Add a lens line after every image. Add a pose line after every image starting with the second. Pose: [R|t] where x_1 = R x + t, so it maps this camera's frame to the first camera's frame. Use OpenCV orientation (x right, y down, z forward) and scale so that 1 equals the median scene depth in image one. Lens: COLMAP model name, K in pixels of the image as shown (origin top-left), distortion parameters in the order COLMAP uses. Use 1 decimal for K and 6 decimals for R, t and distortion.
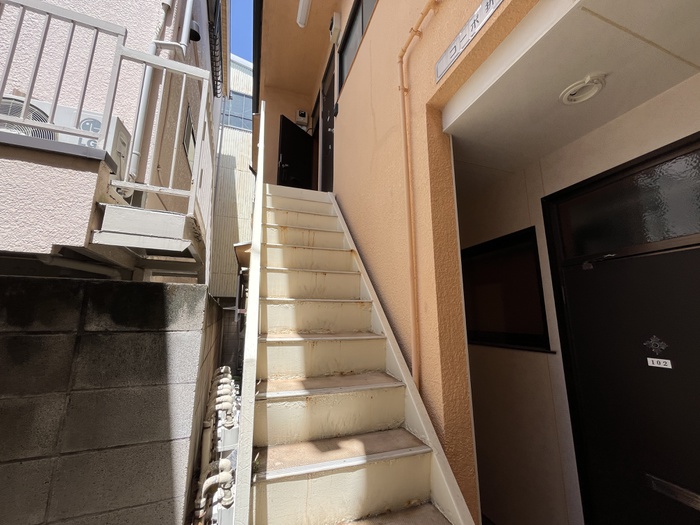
lens RADIAL K [[283.7, 0, 348.8], [0, 283.7, 262.1], [0, 0, 1]] dist [-0.002776, -0.000281]
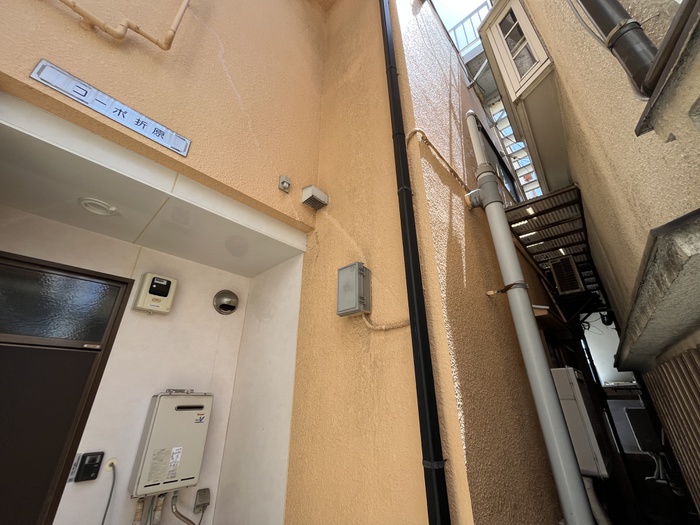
lens RADIAL K [[283.7, 0, 347.5], [0, 283.7, 262.3], [0, 0, 1]] dist [-0.002776, -0.000281]
pose [[-0.467656, 0.375384, 0.800240, -0.524303], [-0.167358, 0.851361, -0.497167, 0.029011], [-0.867922, -0.366430, -0.335321, 0.344657]]
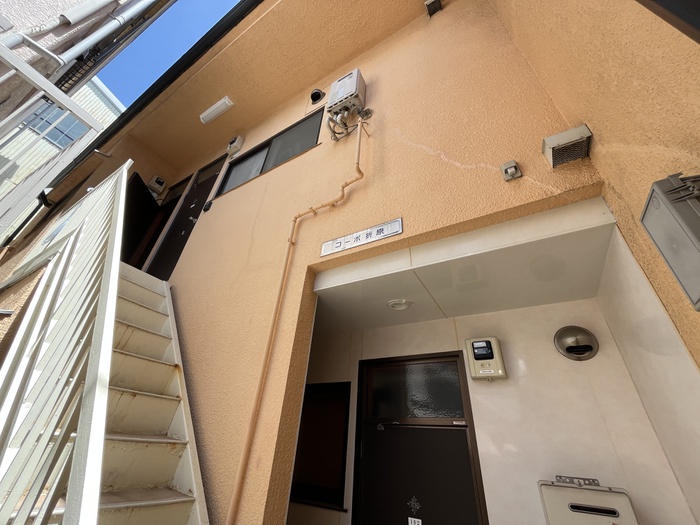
lens RADIAL K [[283.7, 0, 347.5], [0, 283.7, 261.8], [0, 0, 1]] dist [-0.002776, -0.000281]
pose [[0.757585, 0.399752, 0.516007, -0.261748], [-0.189763, 0.891268, -0.411864, -0.105516], [-0.624544, 0.214102, 0.751069, -0.041382]]
